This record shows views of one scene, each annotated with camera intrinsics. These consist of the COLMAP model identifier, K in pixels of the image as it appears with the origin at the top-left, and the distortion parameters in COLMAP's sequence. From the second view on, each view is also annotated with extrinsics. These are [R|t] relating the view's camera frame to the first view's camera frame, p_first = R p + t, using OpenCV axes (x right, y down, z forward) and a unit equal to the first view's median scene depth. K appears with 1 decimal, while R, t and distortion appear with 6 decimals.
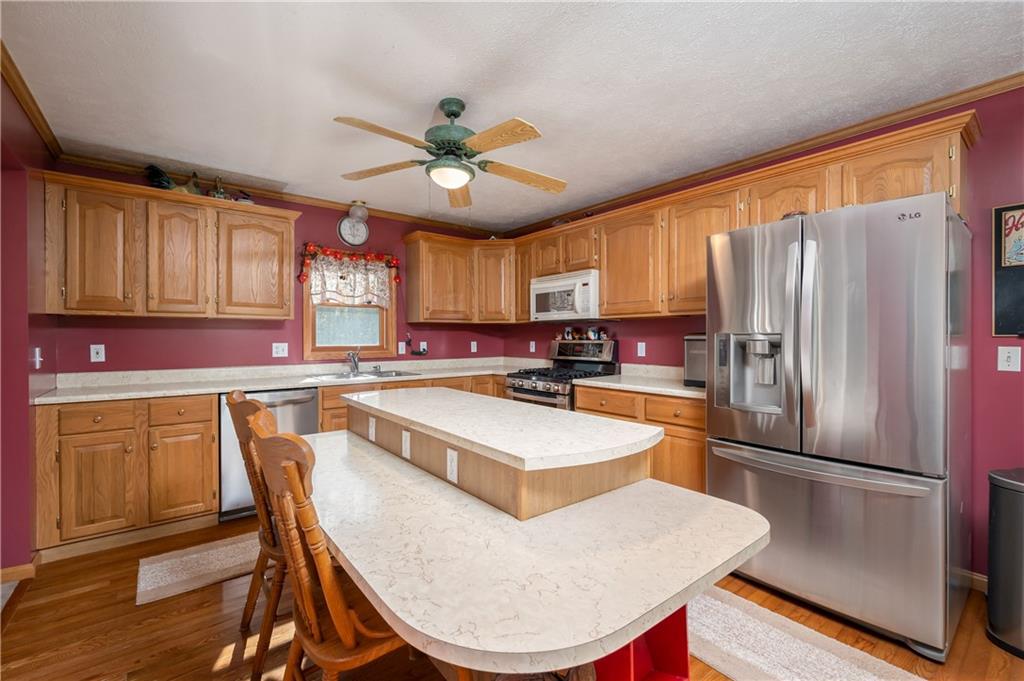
lens RADIAL K [[429.9, 0, 501.7], [0, 429.9, 339.8], [0, 0, 1]] dist [0.000431, 0.000082]
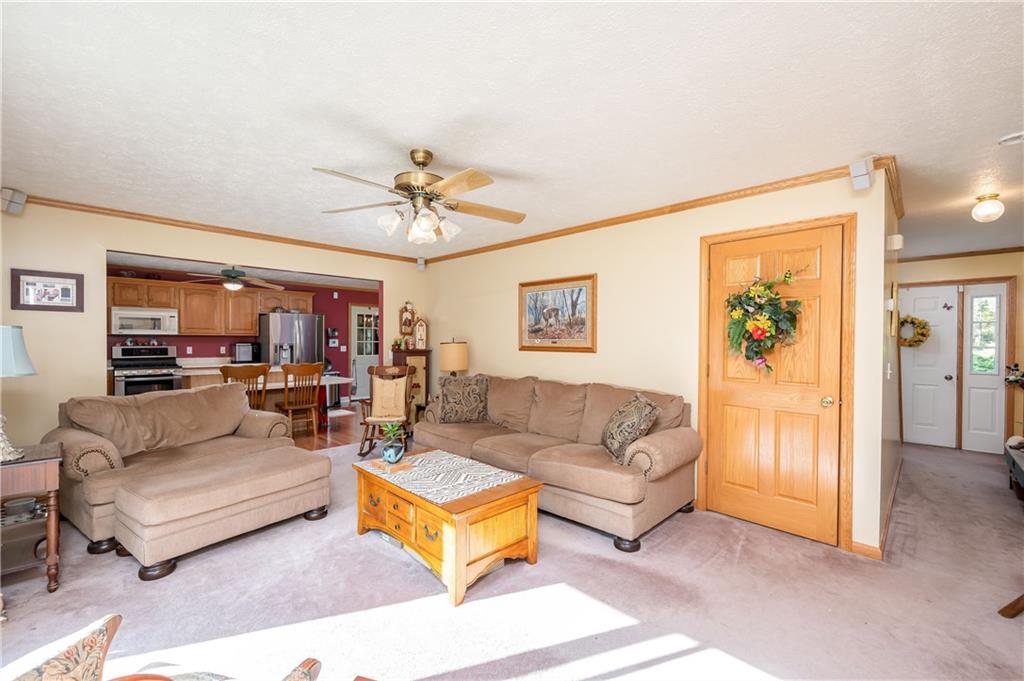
lens RADIAL K [[429.9, 0, 503.4], [0, 429.9, 340.8], [0, 0, 1]] dist [0.000431, 0.000082]
pose [[-0.120805, 0.001615, 0.992675, -1.866998], [0.002812, 0.999995, -0.001285, -0.014855], [-0.992672, 0.002636, -0.120809, -0.227987]]
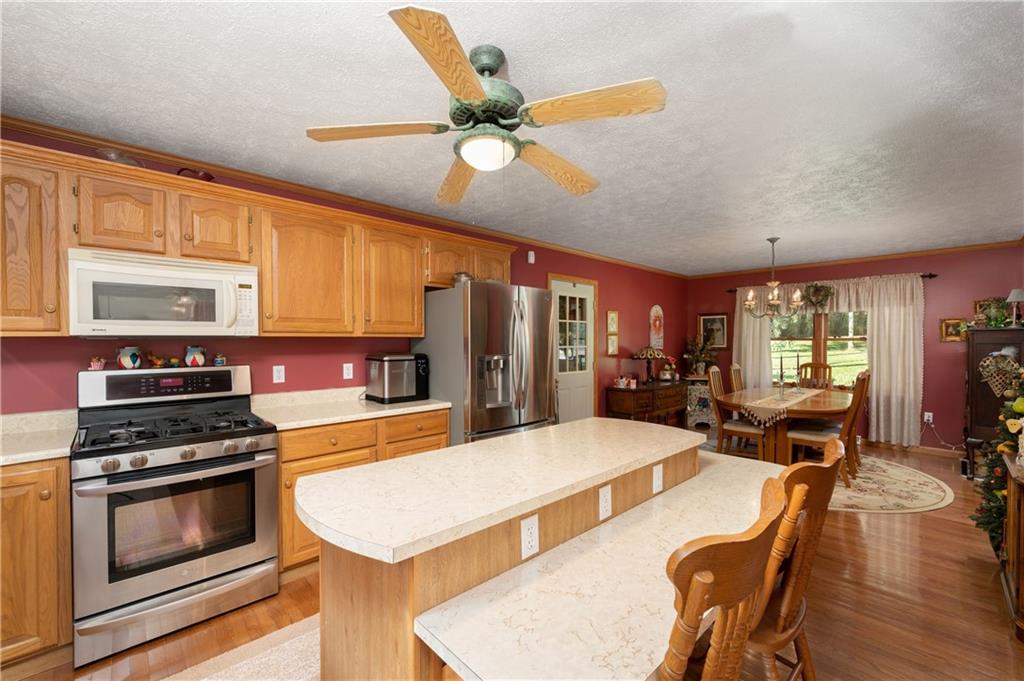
lens RADIAL K [[429.9, 0, 504.1], [0, 429.9, 343.5], [0, 0, 1]] dist [0.000431, 0.000082]
pose [[-0.085664, -0.007683, 0.996294, -0.524339], [0.006233, 0.999947, 0.008247, -0.039534], [-0.996305, 0.006916, -0.085612, 0.641238]]
